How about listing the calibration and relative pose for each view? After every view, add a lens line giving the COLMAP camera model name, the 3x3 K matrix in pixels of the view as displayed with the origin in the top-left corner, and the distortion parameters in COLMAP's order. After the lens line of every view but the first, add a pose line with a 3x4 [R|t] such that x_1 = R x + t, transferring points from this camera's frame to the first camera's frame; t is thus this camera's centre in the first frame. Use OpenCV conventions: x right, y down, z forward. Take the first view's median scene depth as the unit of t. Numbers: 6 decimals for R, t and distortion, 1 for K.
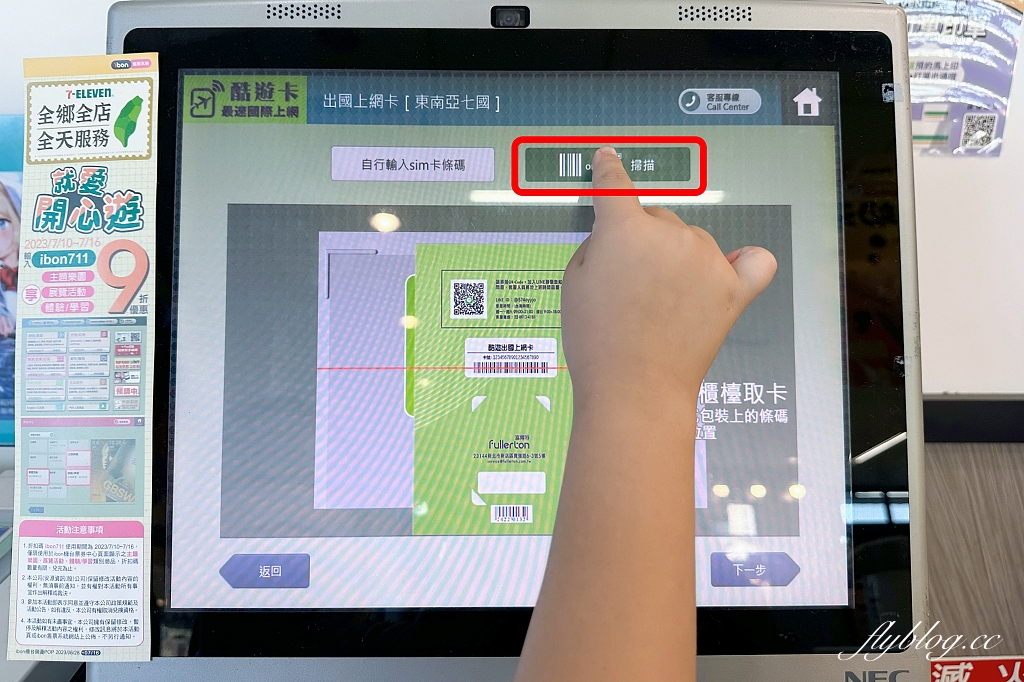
lens RADIAL K [[746.5, 0, 486.5], [0, 746.5, 314.7], [0, 0, 1]] dist [-0.007640, -0.015931]
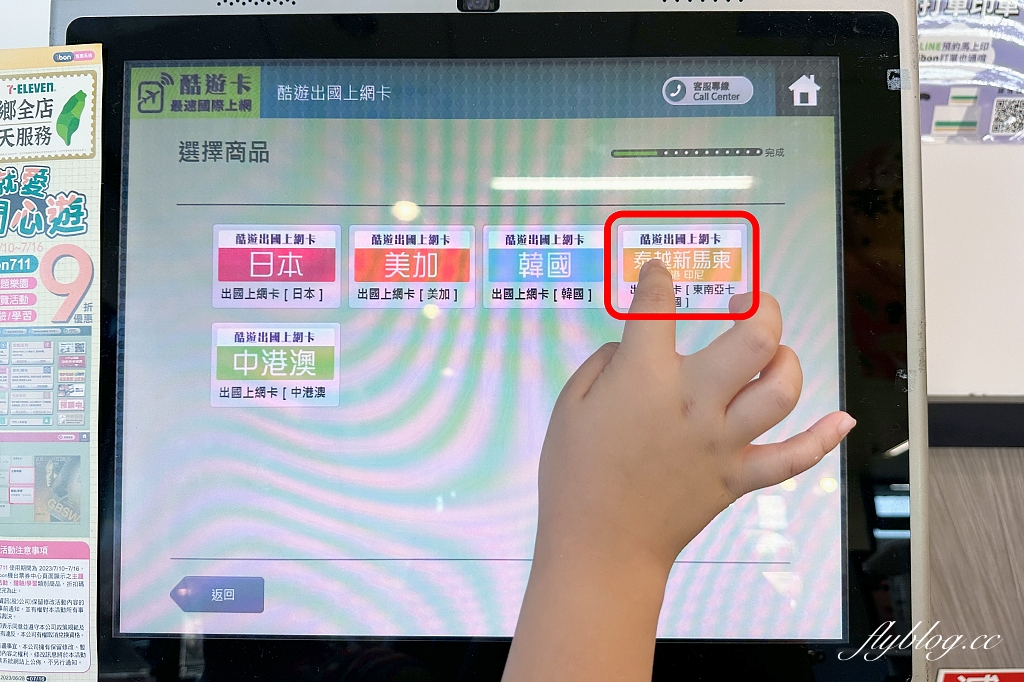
lens RADIAL K [[746.5, 0, 503.7], [0, 746.5, 315.3], [0, 0, 1]] dist [-0.007640, -0.015931]
pose [[0.999608, 0.000328, -0.028004, 0.090625], [0.000293, 0.999754, 0.022186, -0.031409], [0.028004, -0.022185, 0.999362, 0.073666]]
